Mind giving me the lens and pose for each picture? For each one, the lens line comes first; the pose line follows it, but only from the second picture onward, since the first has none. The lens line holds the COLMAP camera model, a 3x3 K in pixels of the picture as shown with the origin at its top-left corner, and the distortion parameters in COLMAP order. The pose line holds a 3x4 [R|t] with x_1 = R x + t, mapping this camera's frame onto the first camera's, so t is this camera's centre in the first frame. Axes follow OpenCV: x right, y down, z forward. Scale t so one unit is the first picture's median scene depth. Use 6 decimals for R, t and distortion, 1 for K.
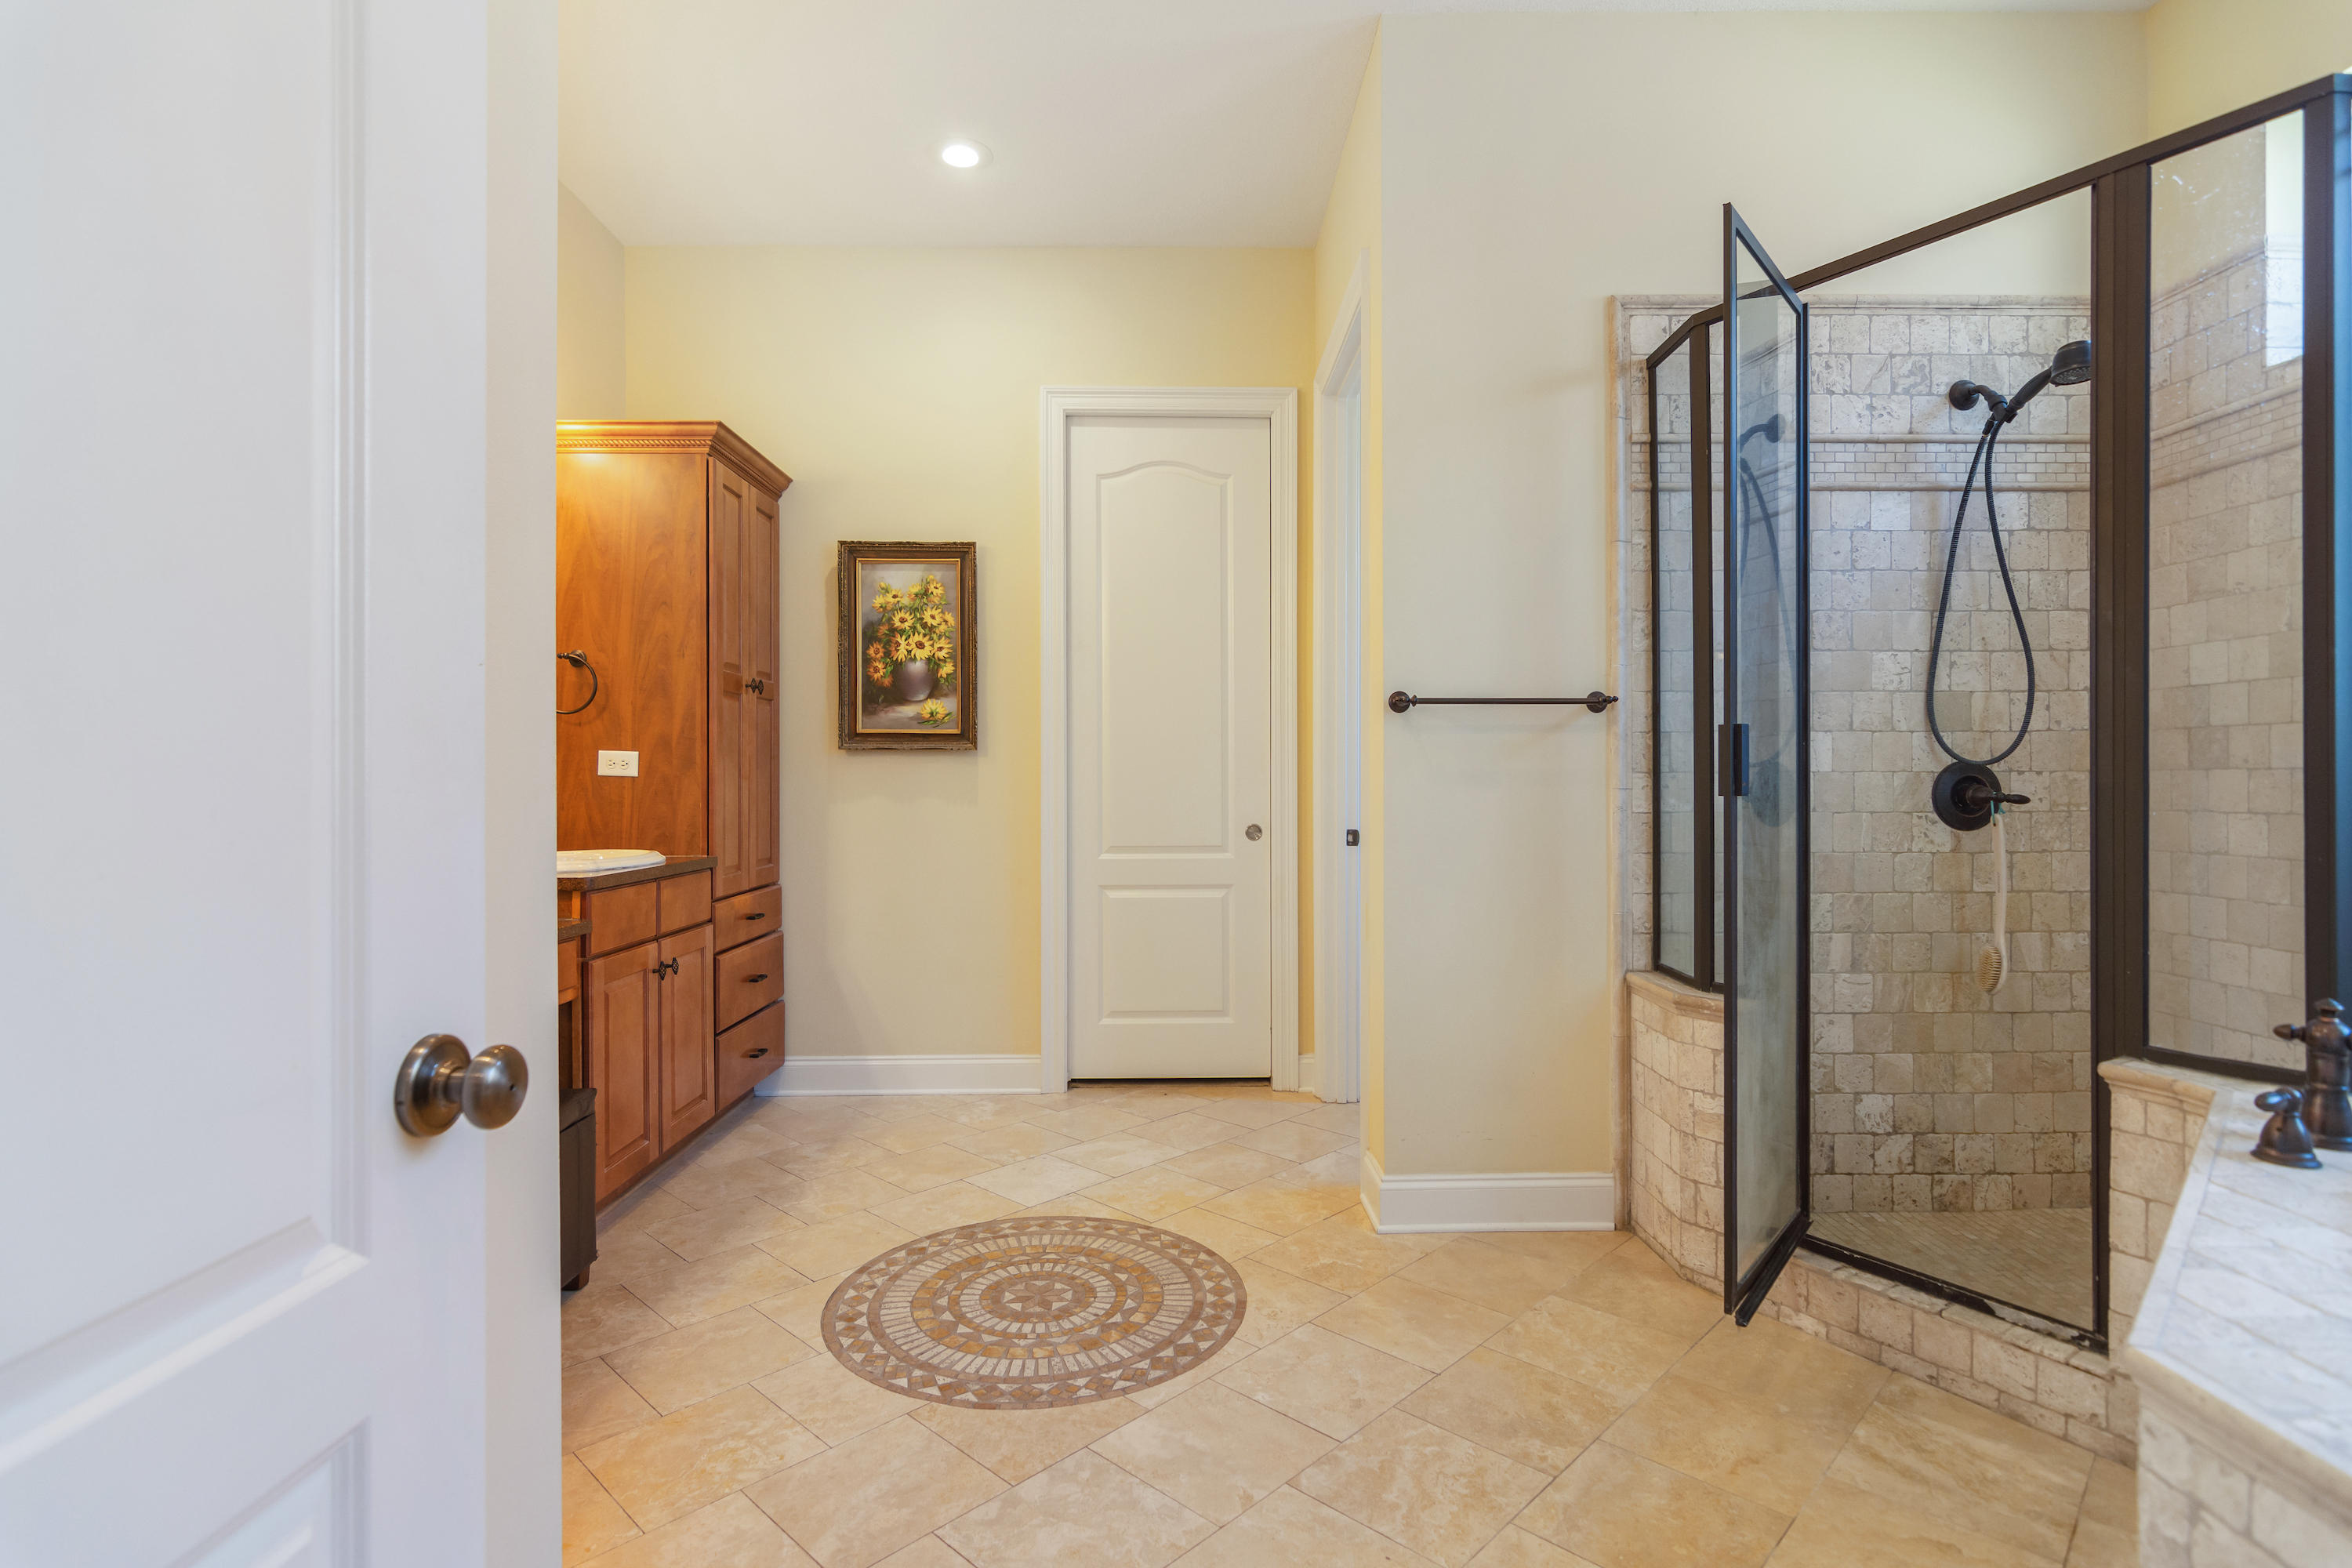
lens RADIAL K [[1133.6, 0, 1169.9], [0, 1133.6, 781.4], [0, 0, 1]] dist [-0.002998, 0.001482]
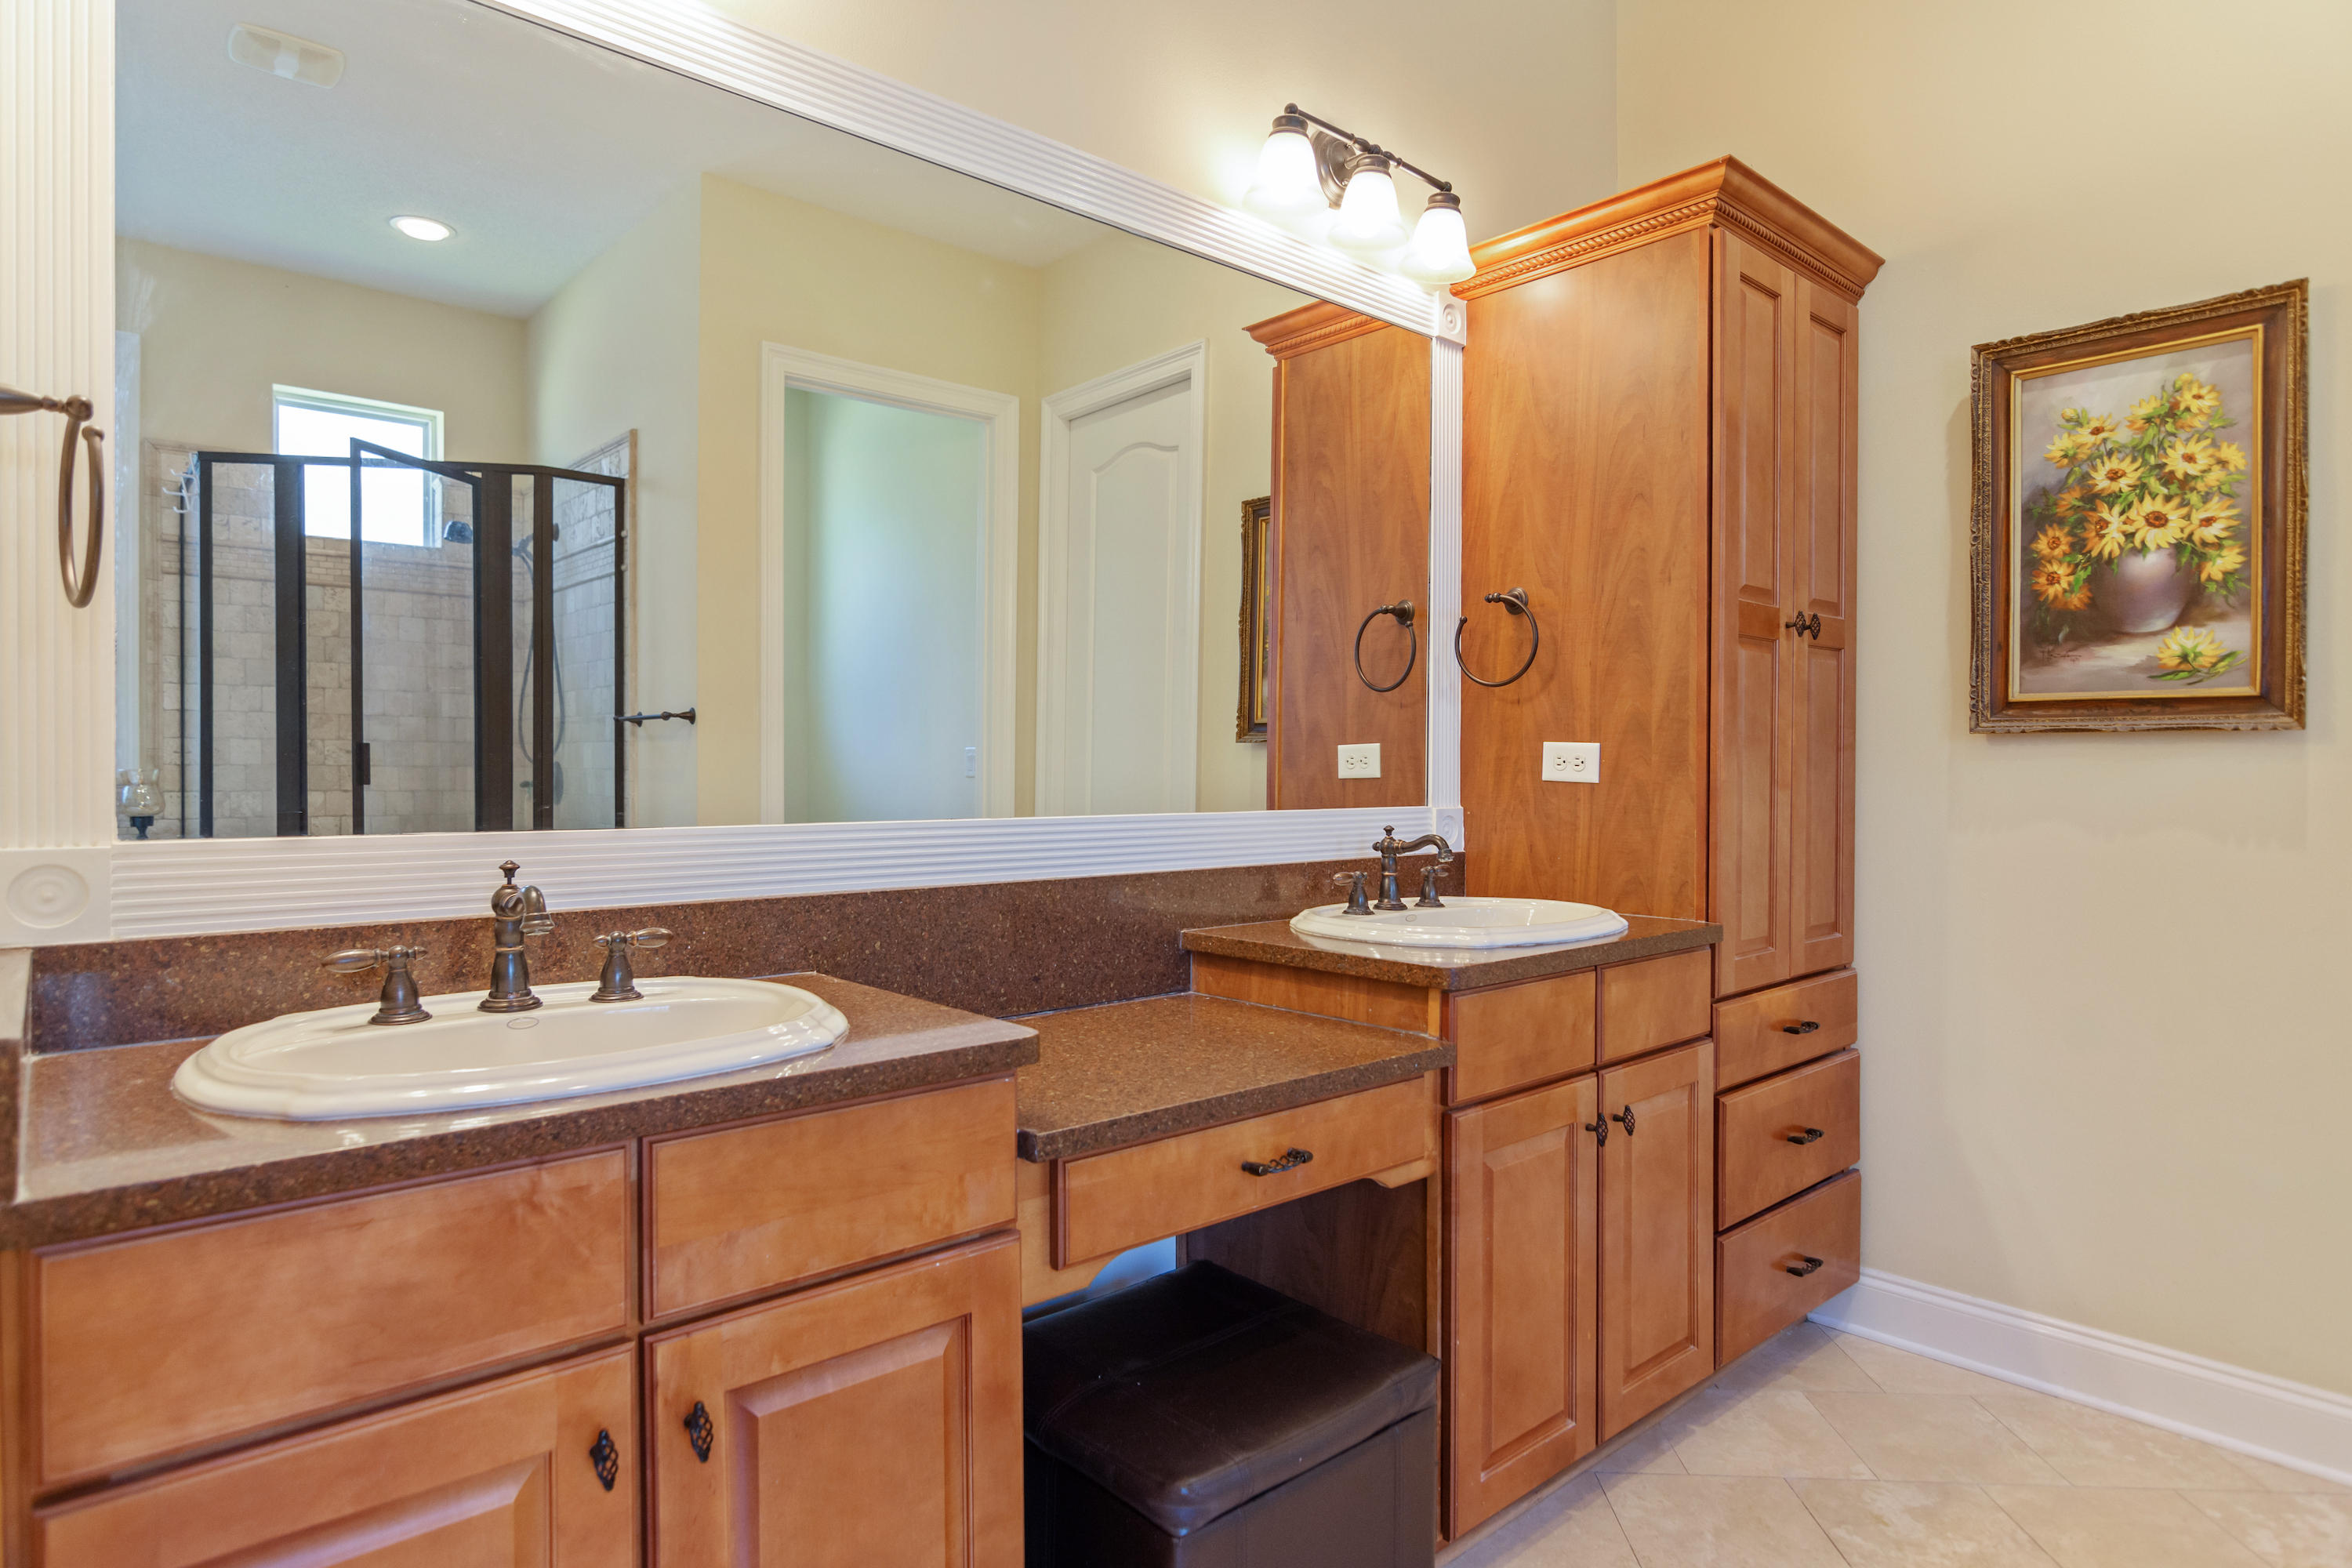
lens RADIAL K [[1308.8, 0, 1163.7], [0, 1308.8, 776.2], [0, 0, 1]] dist [-0.003136, 0.001562]
pose [[0.653988, 0.008807, -0.756454, -0.078846], [-0.004345, 0.999959, 0.007885, -0.011800], [0.756493, -0.001870, 0.654000, 0.330295]]
